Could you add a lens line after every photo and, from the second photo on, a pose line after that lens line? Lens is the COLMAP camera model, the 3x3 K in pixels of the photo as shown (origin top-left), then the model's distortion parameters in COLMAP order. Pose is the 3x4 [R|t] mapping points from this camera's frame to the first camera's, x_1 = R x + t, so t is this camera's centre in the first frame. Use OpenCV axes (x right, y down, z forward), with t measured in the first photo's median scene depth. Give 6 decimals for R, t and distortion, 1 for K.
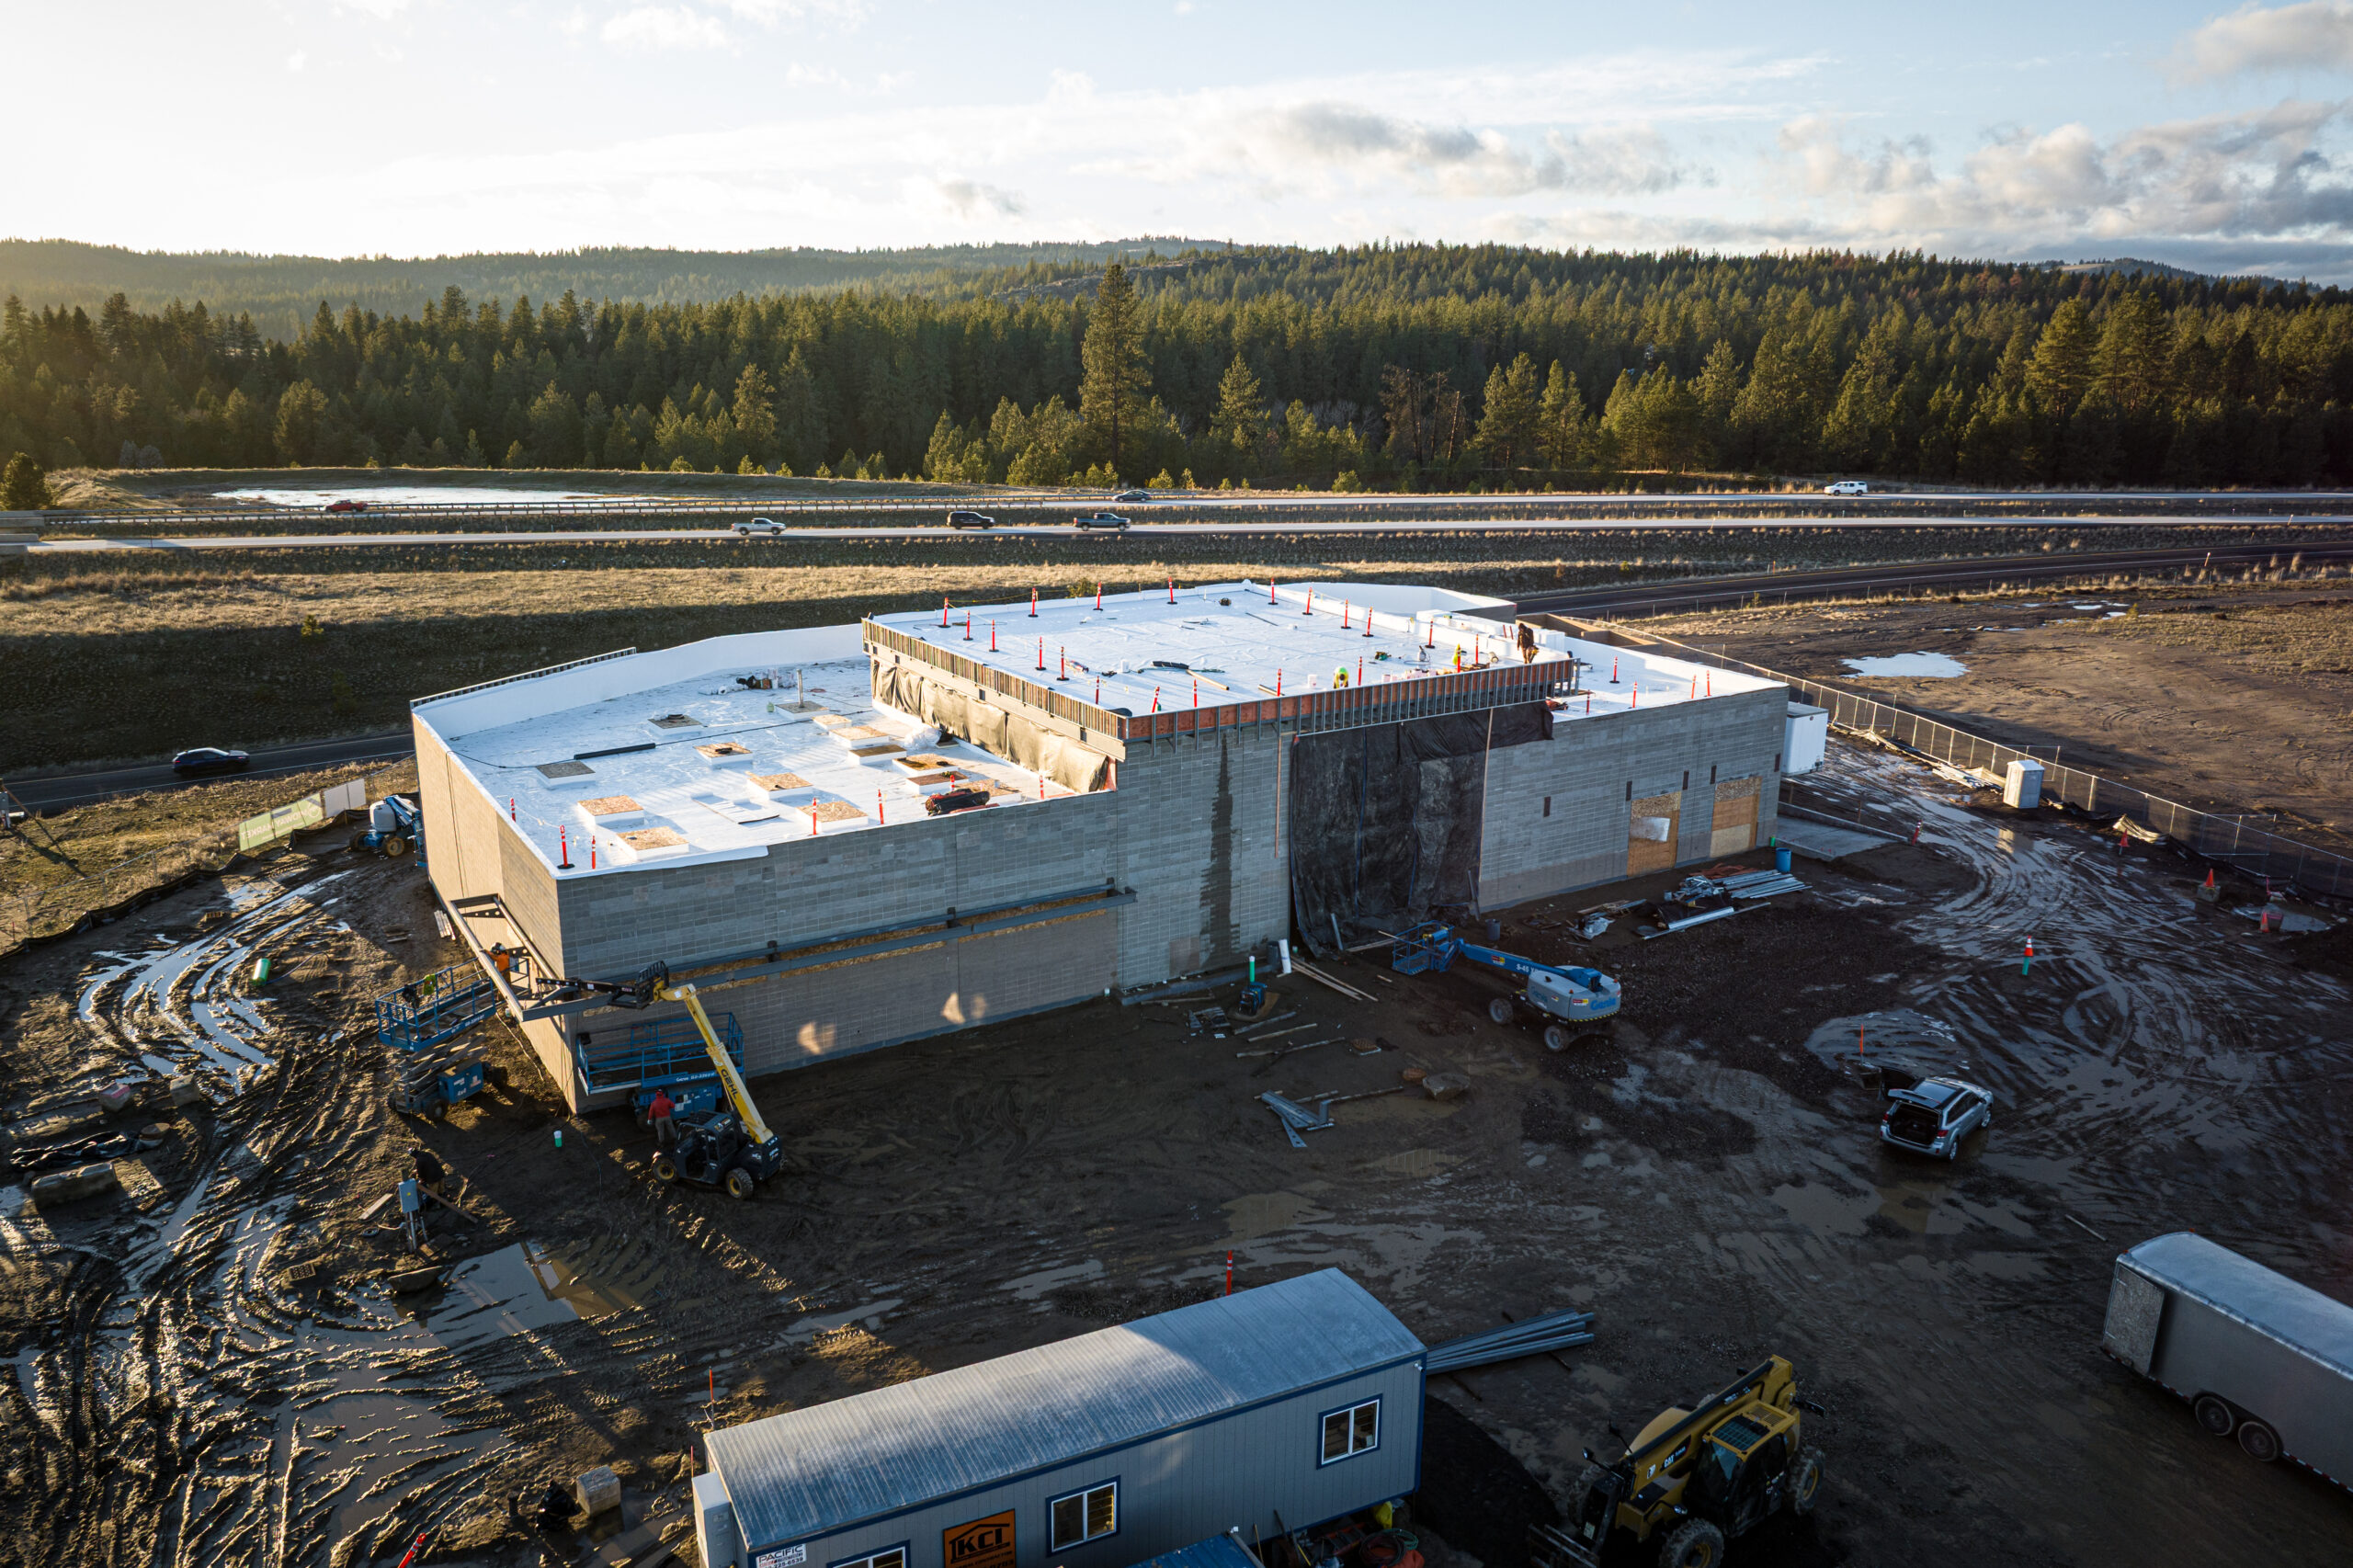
lens RADIAL K [[1699.1, 0, 1140.7], [0, 1699.1, 776.2], [0, 0, 1]] dist [-0.021066, -0.024776]
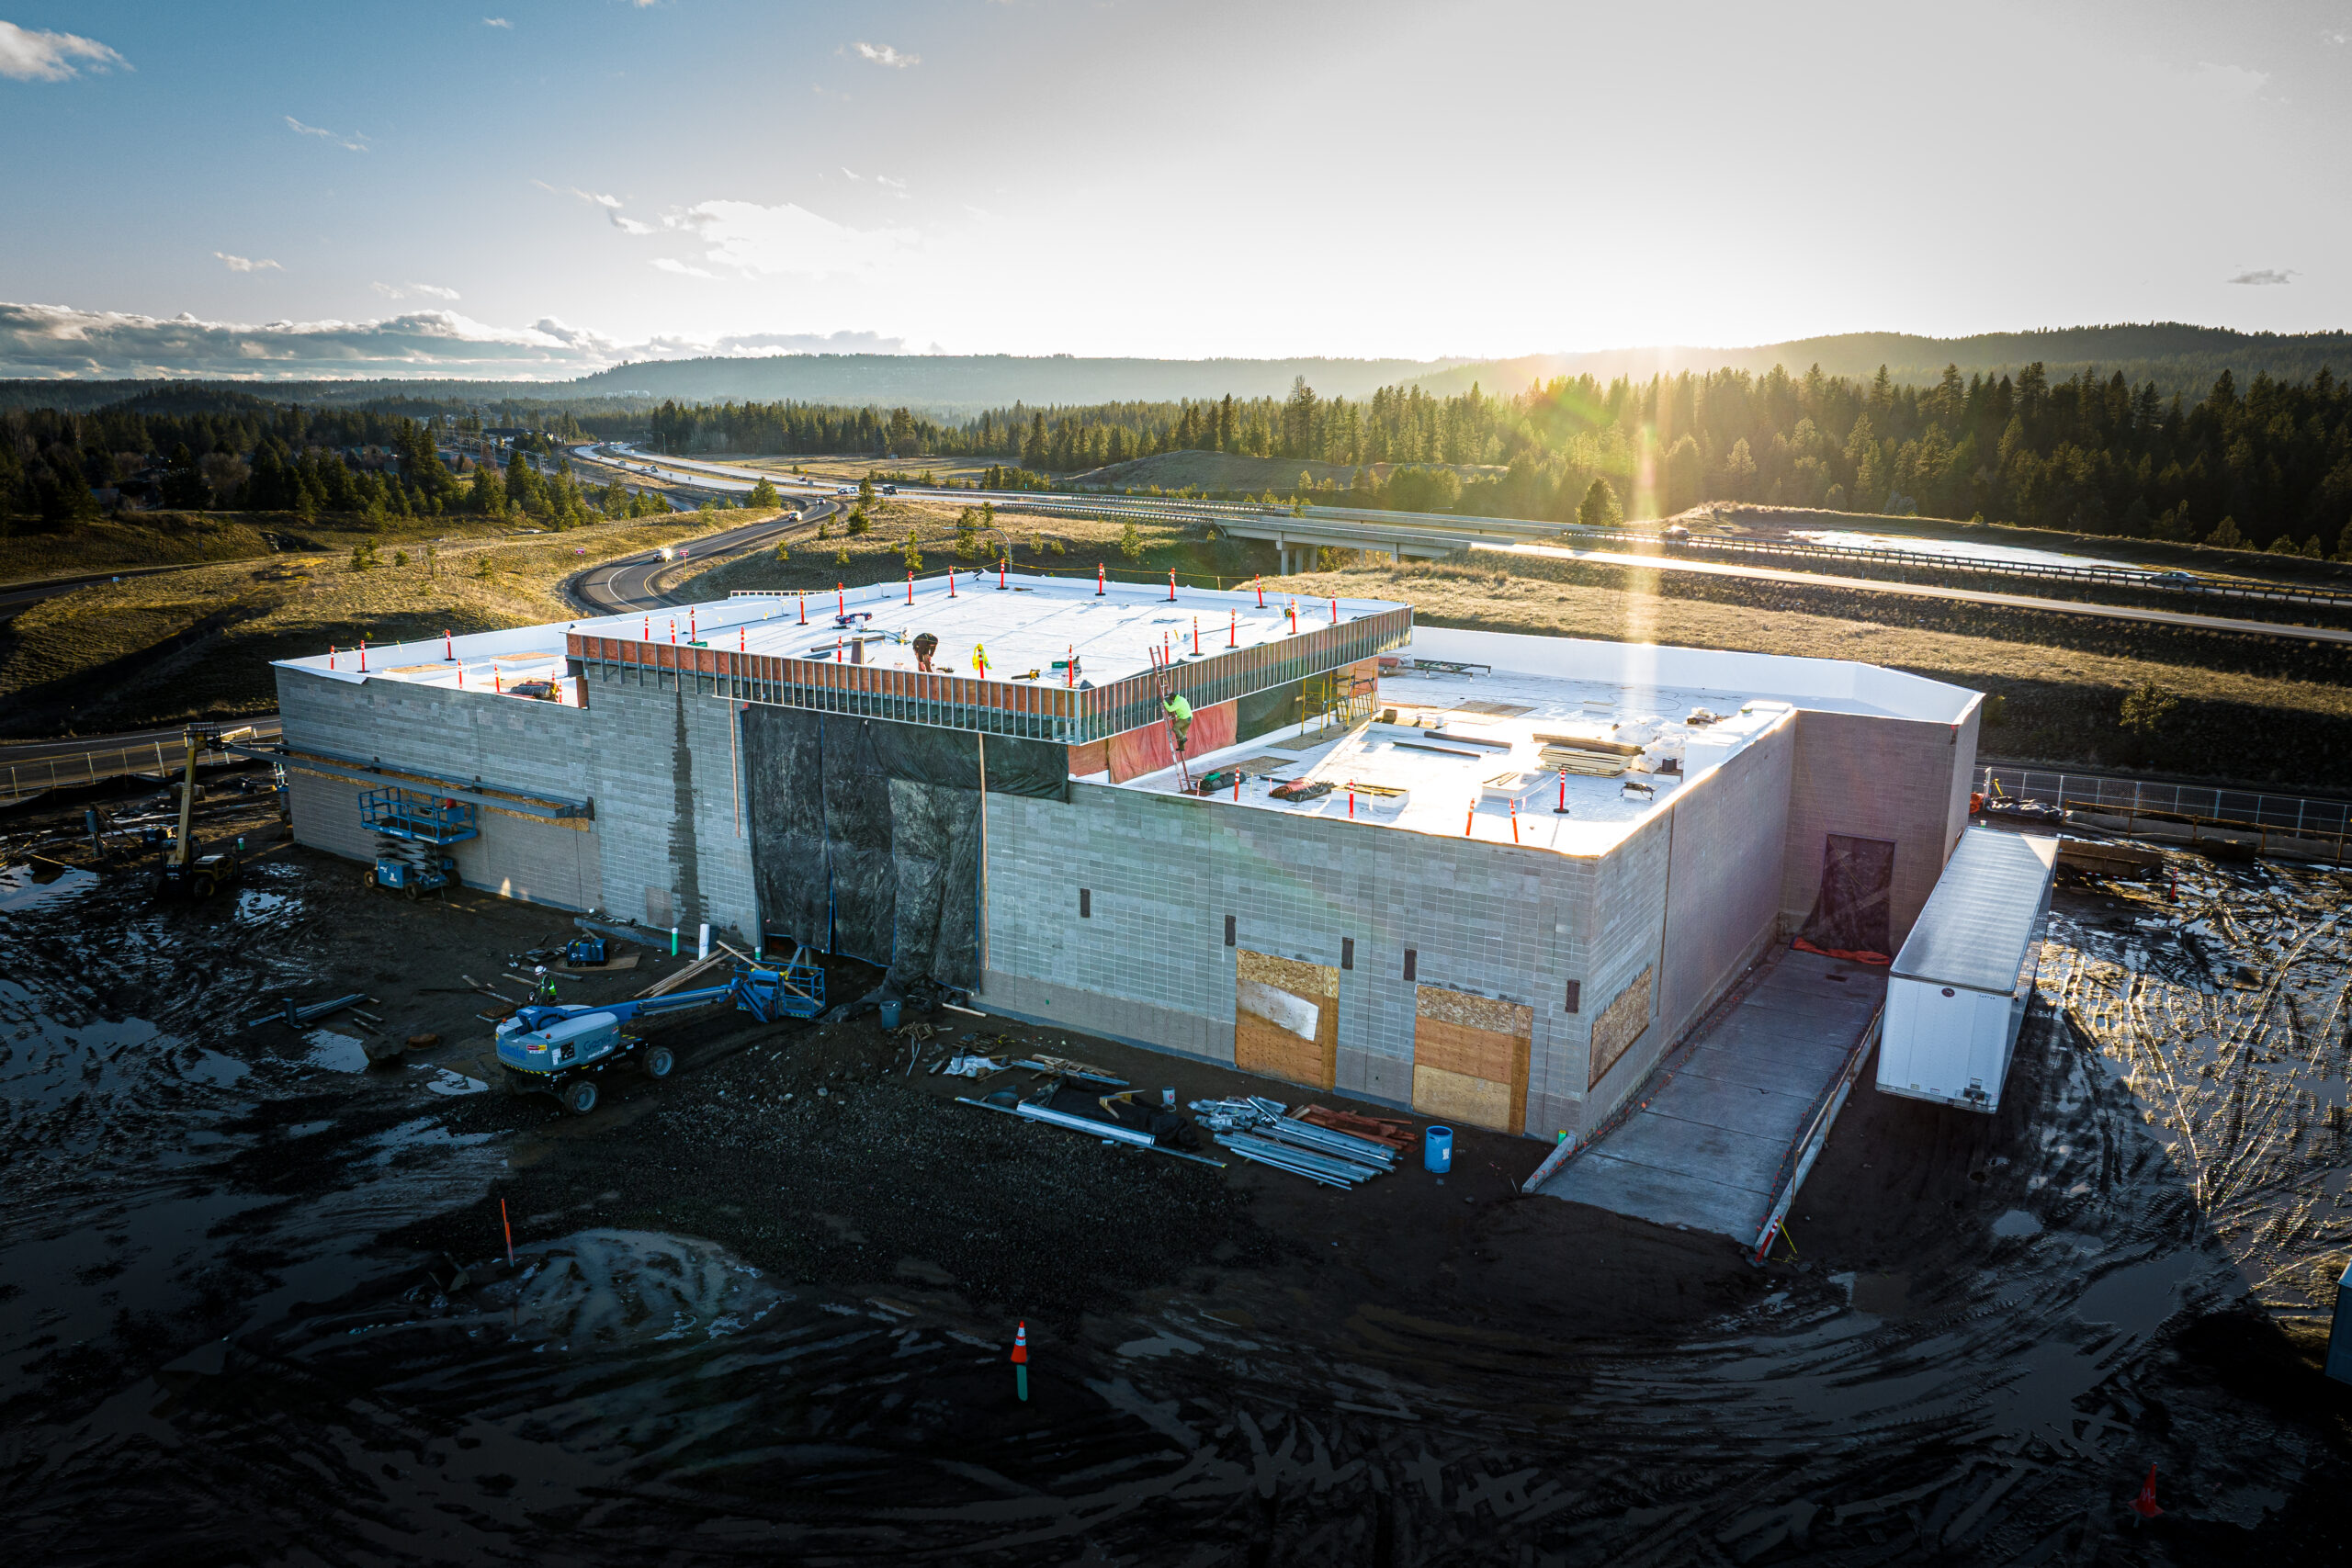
lens RADIAL K [[1683.3, 0, 1176.0], [0, 1683.3, 784.0], [0, 0, 1]] dist [-0.027462, -0.017202]
pose [[0.462782, 0.198684, -0.863920, 0.844258], [-0.232790, 0.967594, 0.097827, -0.105741], [0.855361, 0.155839, 0.494037, 0.684733]]
